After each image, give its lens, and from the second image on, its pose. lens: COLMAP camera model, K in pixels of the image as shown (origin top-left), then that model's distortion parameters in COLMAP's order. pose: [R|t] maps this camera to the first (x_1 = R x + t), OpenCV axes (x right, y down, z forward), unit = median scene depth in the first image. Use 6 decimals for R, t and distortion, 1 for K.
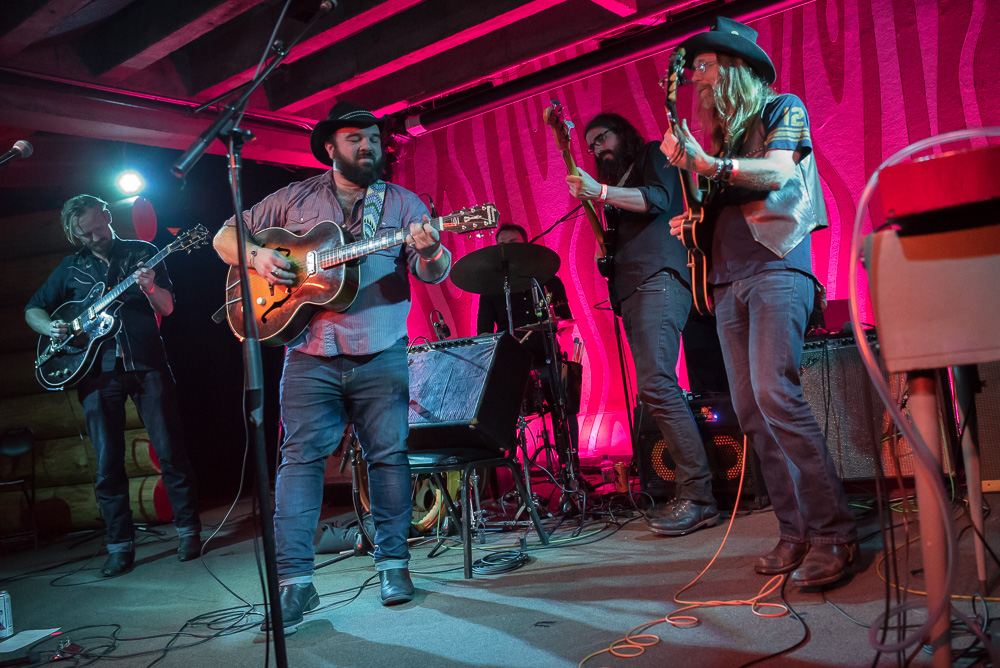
lens RADIAL K [[910.1, 0, 563.9], [0, 910.1, 256.6], [0, 0, 1]] dist [-0.062166, 0.005534]
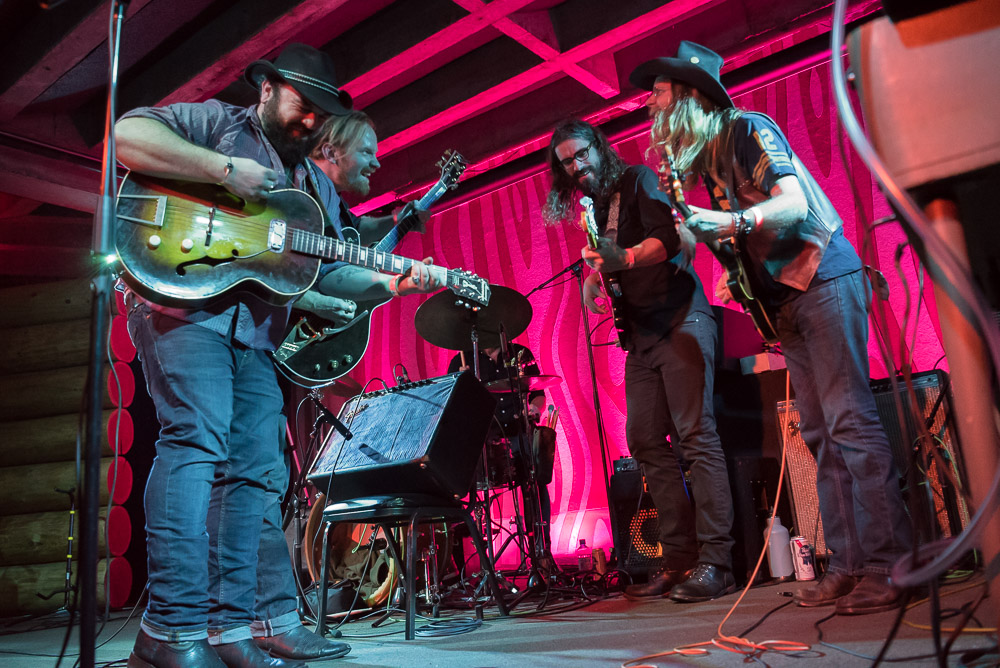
lens RADIAL K [[878.7, 0, 503.4], [0, 878.7, 238.8], [0, 0, 1]] dist [-0.061132, 0.013552]
pose [[0.997477, 0.010224, -0.070255, 0.025281], [-0.023436, 0.981521, -0.189912, 0.090195], [0.067016, 0.191079, 0.979284, 0.080628]]
